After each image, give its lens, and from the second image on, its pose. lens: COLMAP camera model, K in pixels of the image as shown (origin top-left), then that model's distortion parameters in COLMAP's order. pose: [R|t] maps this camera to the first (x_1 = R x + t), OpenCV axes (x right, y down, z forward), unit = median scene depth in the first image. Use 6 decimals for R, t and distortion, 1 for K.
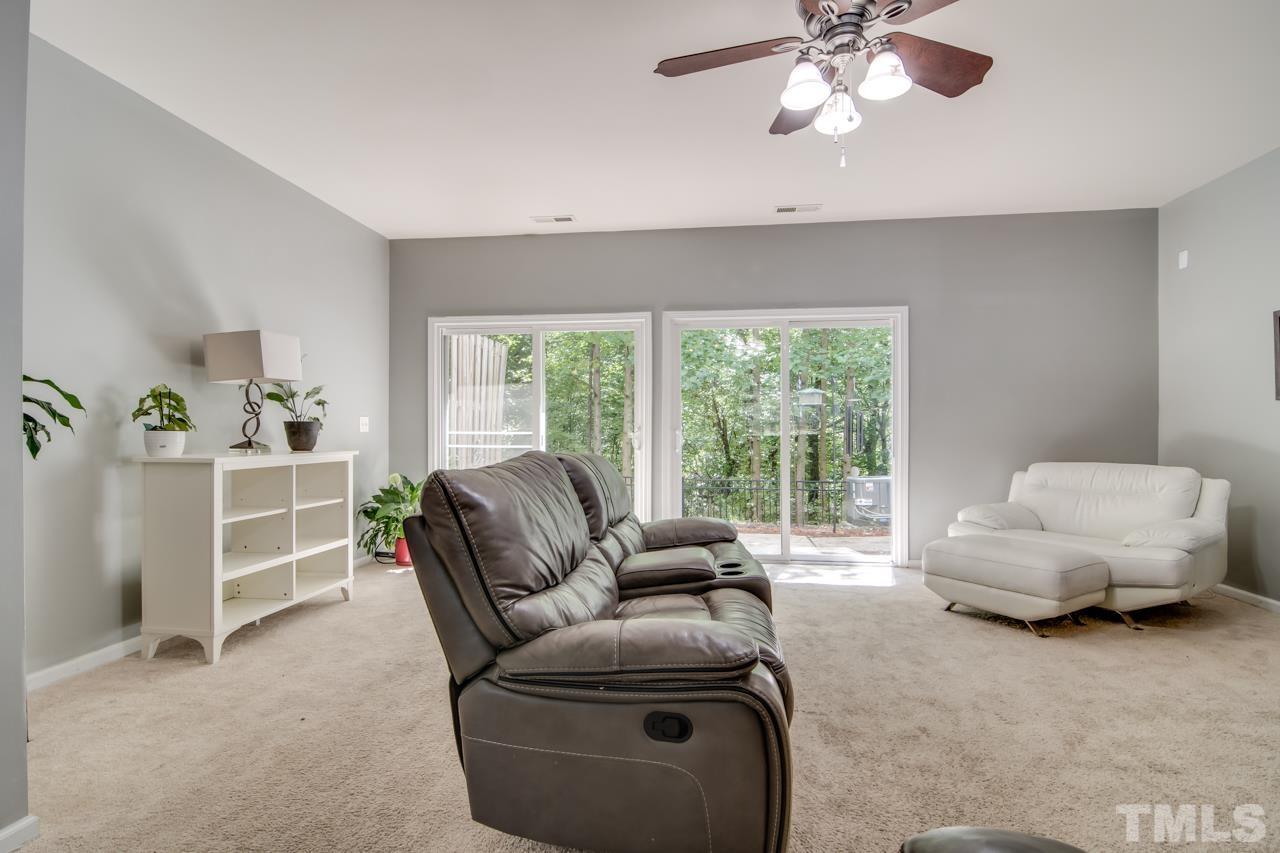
lens RADIAL K [[620.4, 0, 626.4], [0, 620.4, 432.4], [0, 0, 1]] dist [0.001577, -0.011058]
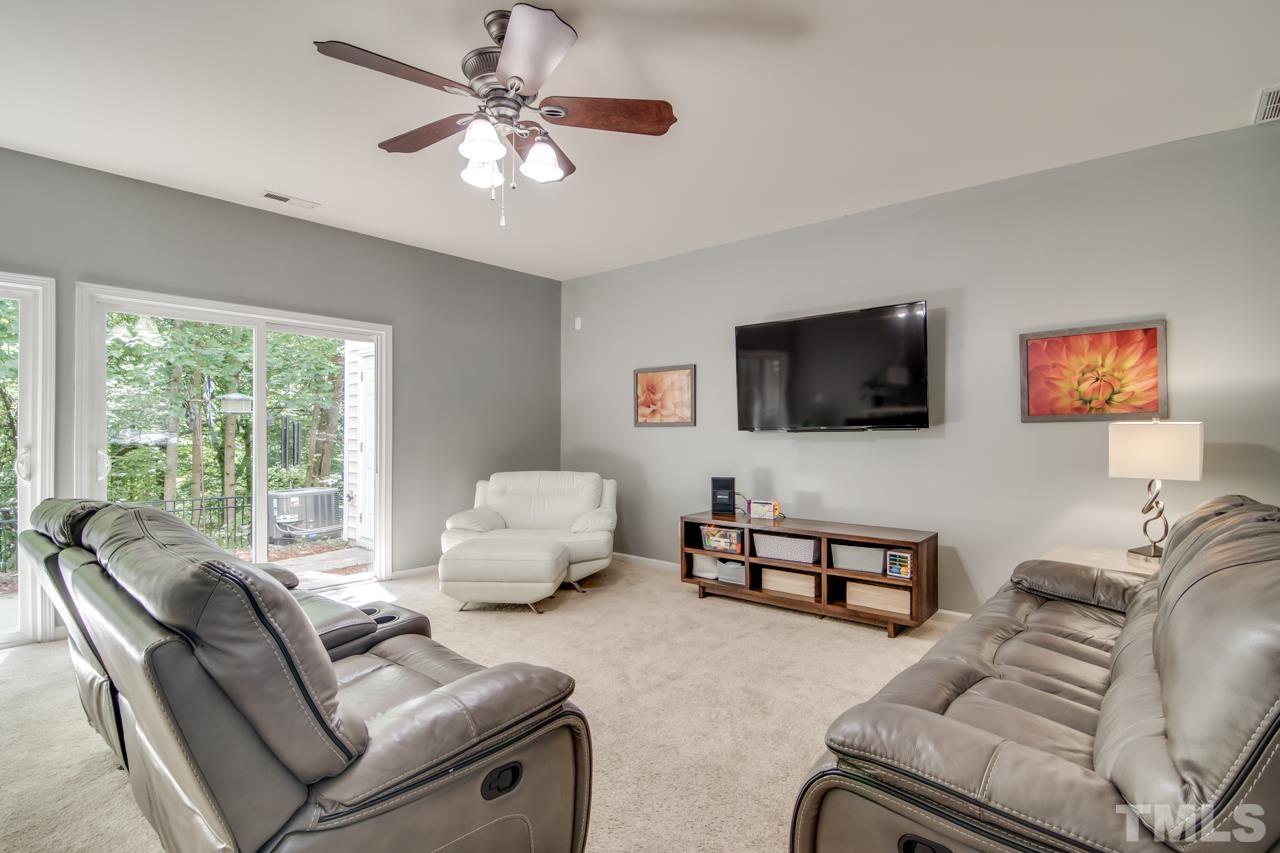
lens RADIAL K [[626.6, 0, 653.9], [0, 626.6, 432.2], [0, 0, 1]] dist [-0.000234, -0.012000]
pose [[0.544087, 0.005410, 0.839011, -0.270573], [-0.002534, 0.999985, -0.004804, -0.034114], [-0.839025, 0.000488, 0.544093, 0.102726]]
